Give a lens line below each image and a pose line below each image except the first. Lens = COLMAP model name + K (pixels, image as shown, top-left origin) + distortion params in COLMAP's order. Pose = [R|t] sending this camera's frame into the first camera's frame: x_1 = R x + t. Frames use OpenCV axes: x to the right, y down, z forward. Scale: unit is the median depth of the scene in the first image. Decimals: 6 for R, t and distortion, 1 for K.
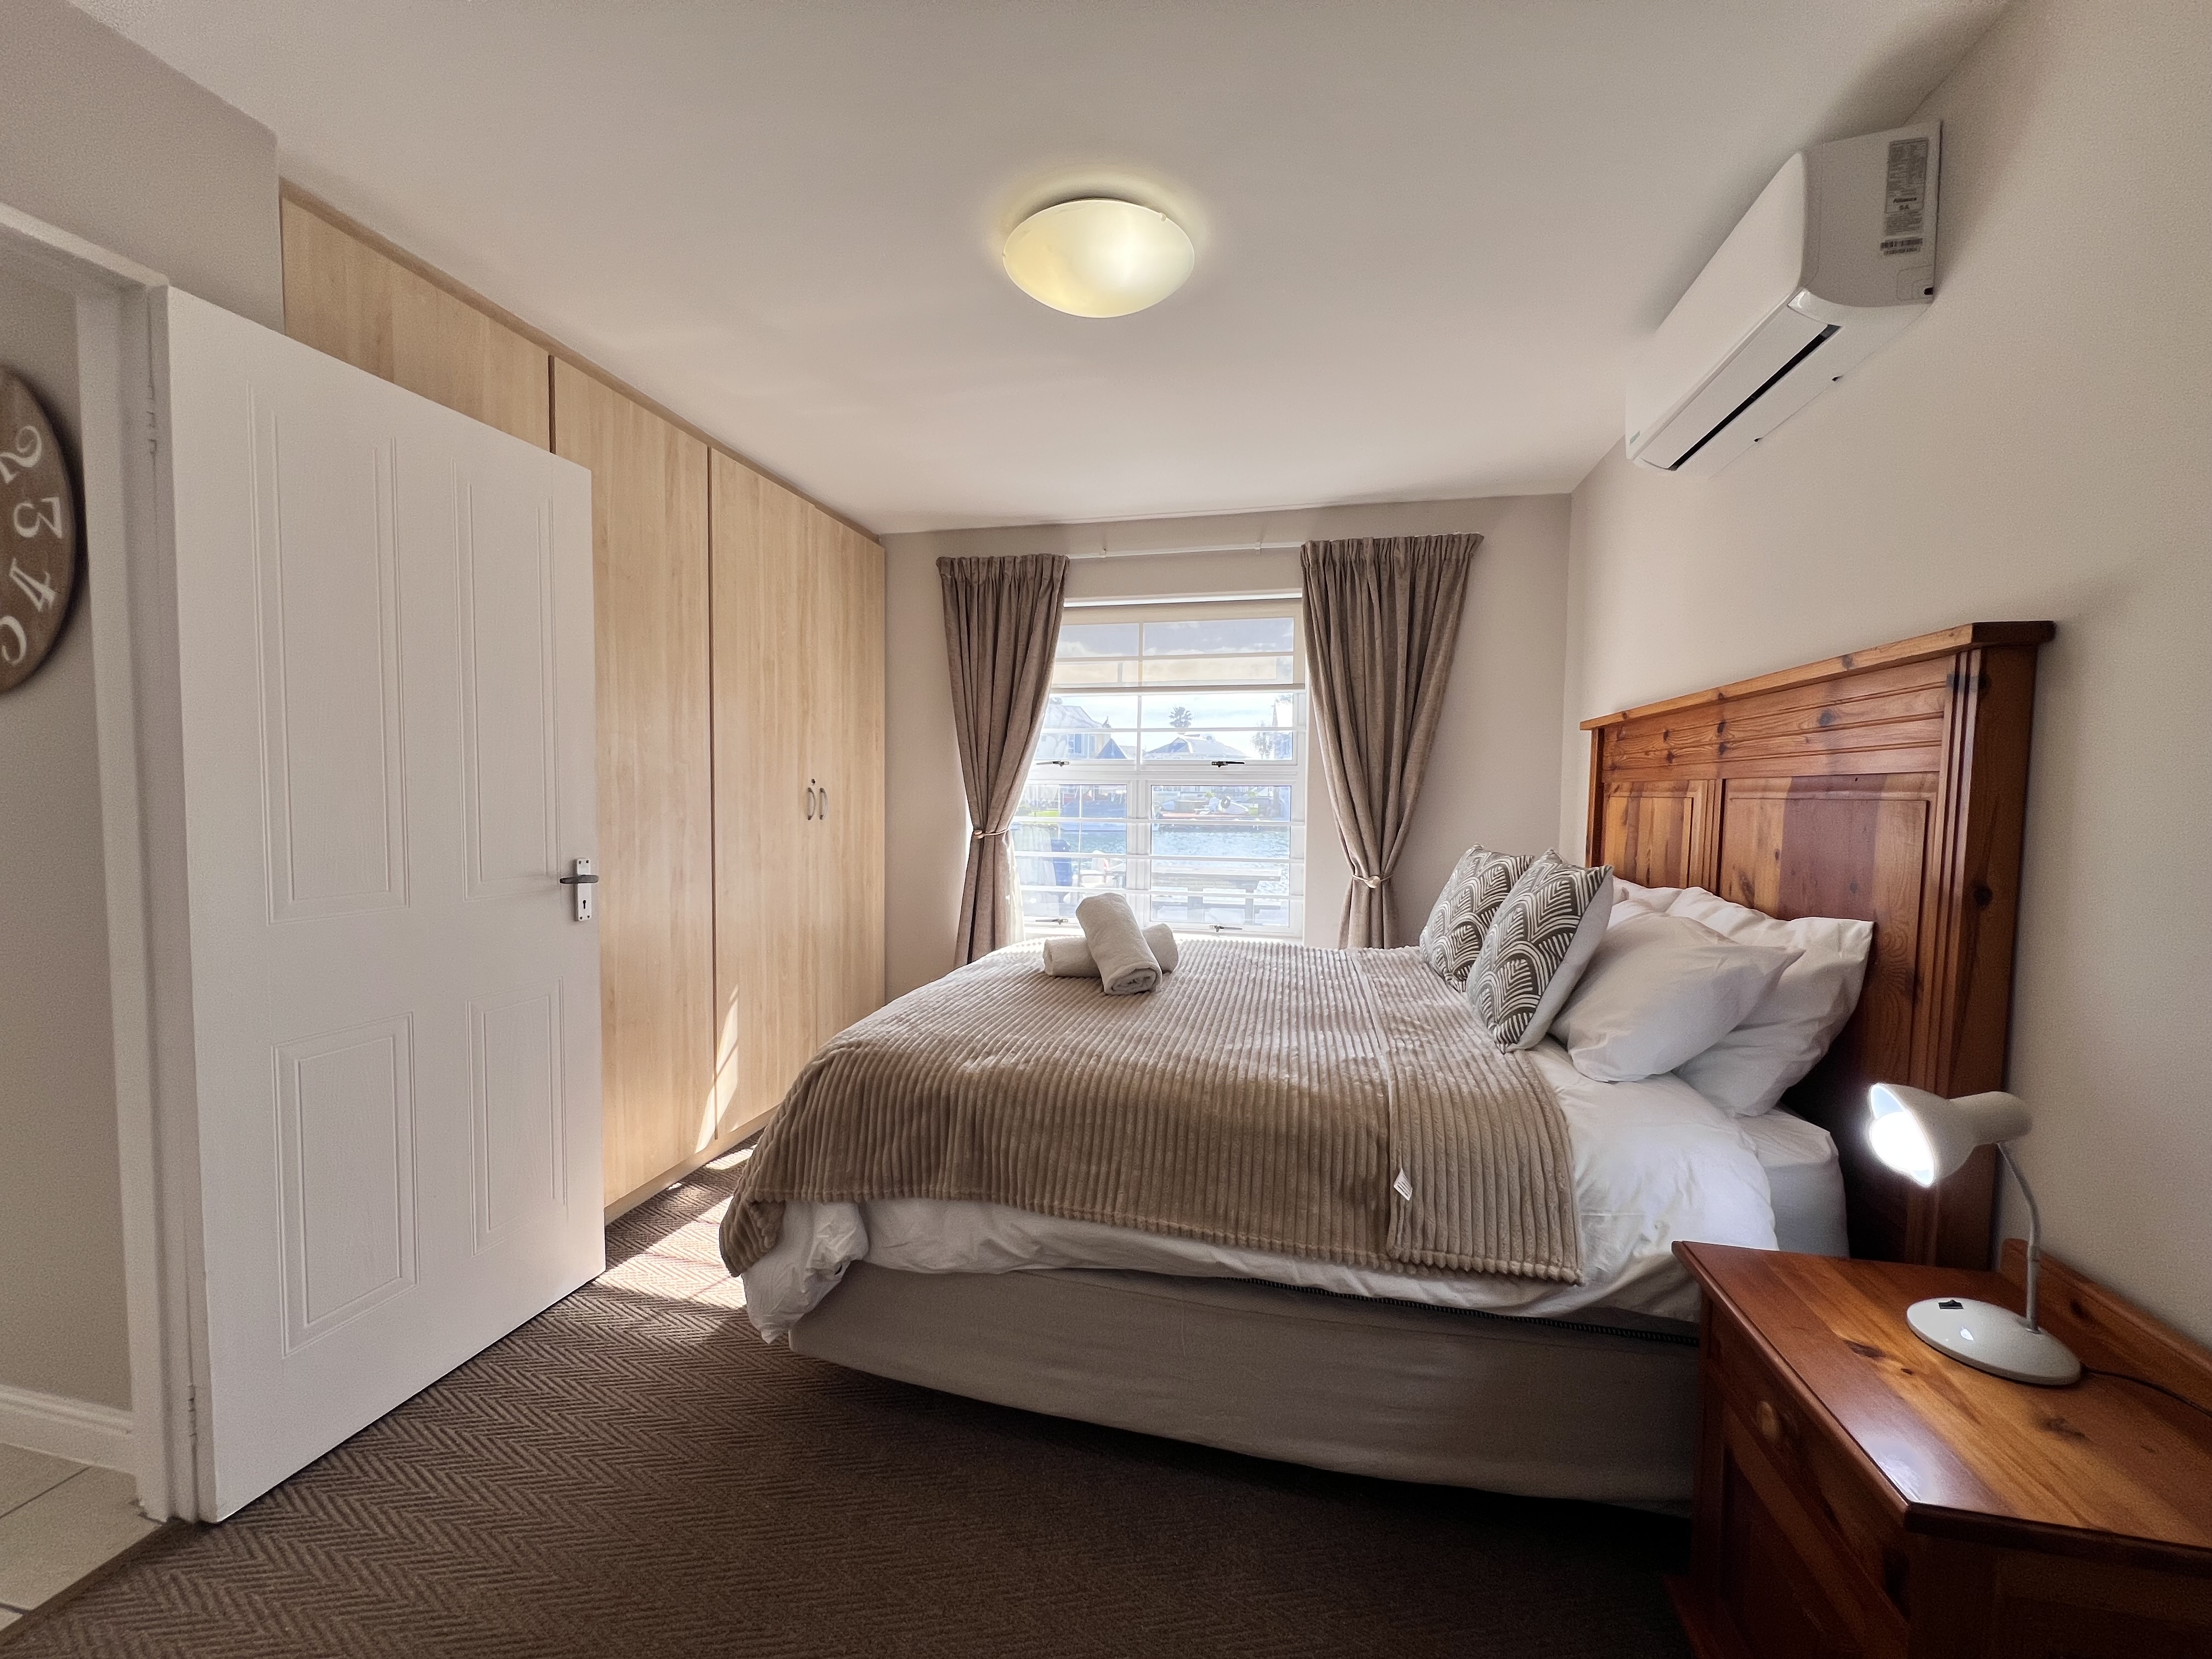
lens RADIAL K [[880.3, 0, 1114.6], [0, 880.3, 835.0], [0, 0, 1]] dist [-0.000150, 0.000689]
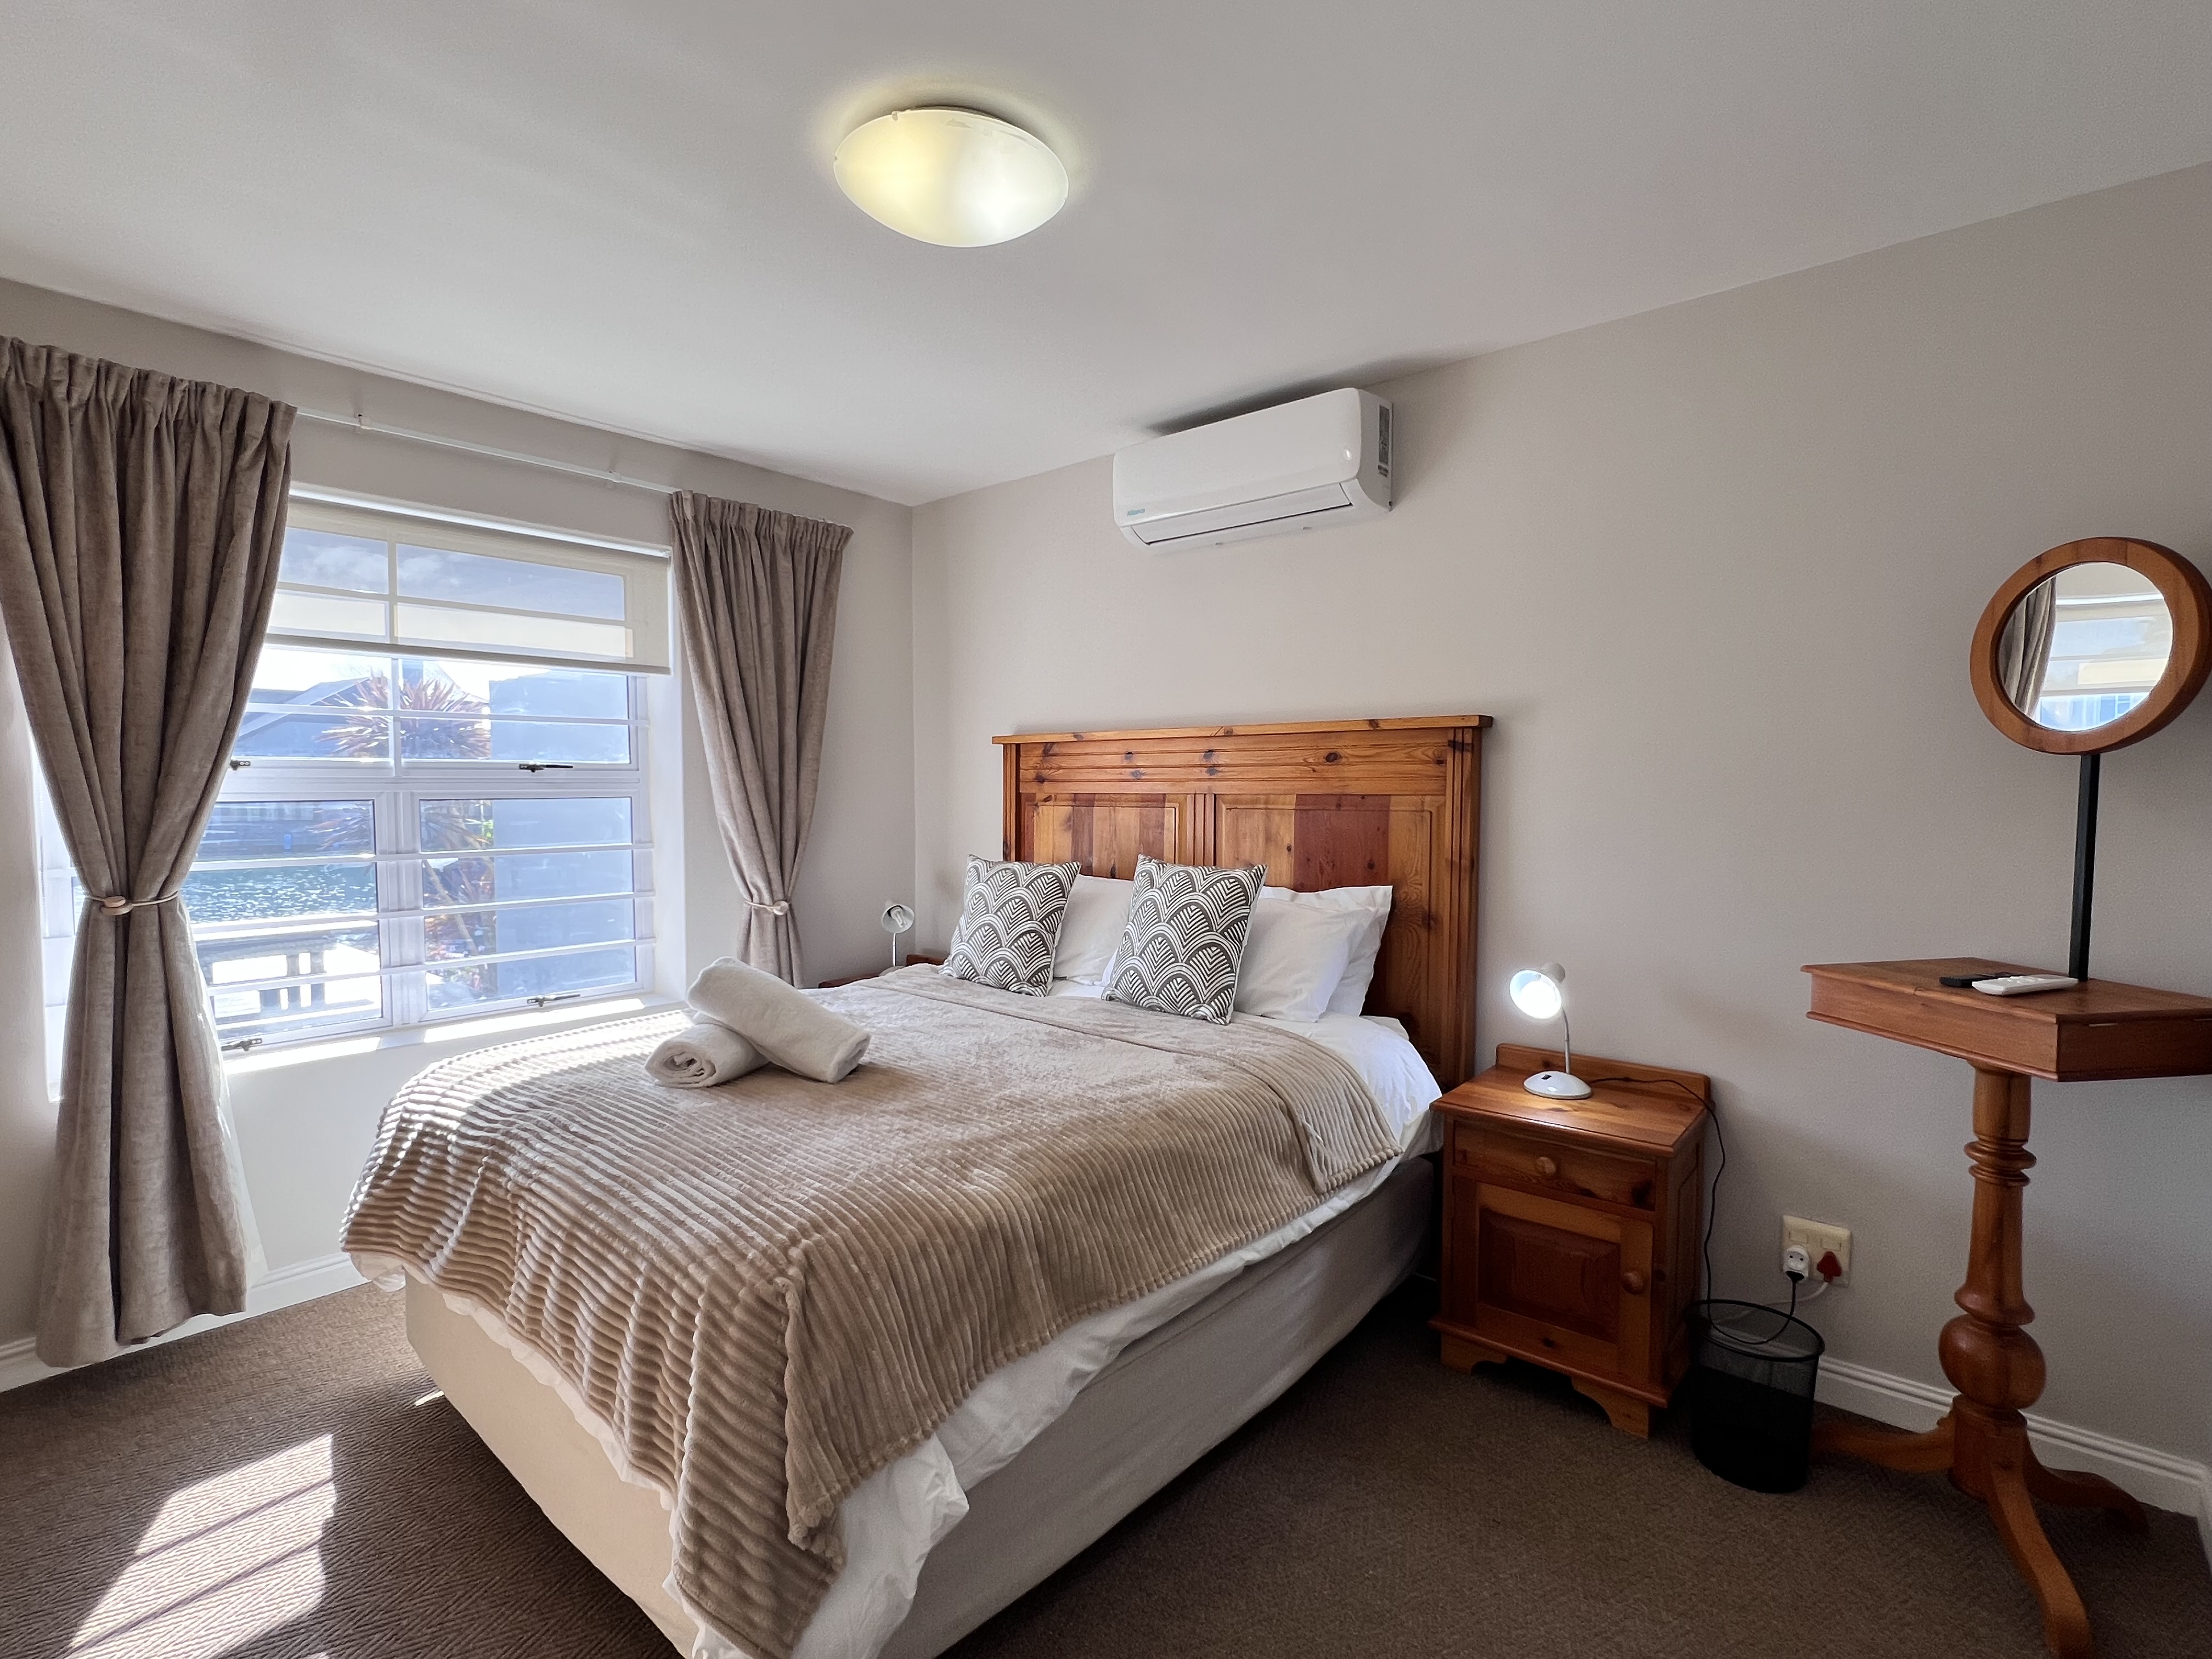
lens RADIAL K [[1051.0, 0, 1103.6], [0, 1051.0, 835.6], [0, 0, 1]] dist [0.002226, 0.000274]
pose [[0.472213, -0.052259, 0.879934, -0.466468], [0.050260, 0.998213, 0.032312, -0.035544], [-0.880051, 0.028968, 0.473996, 0.234178]]
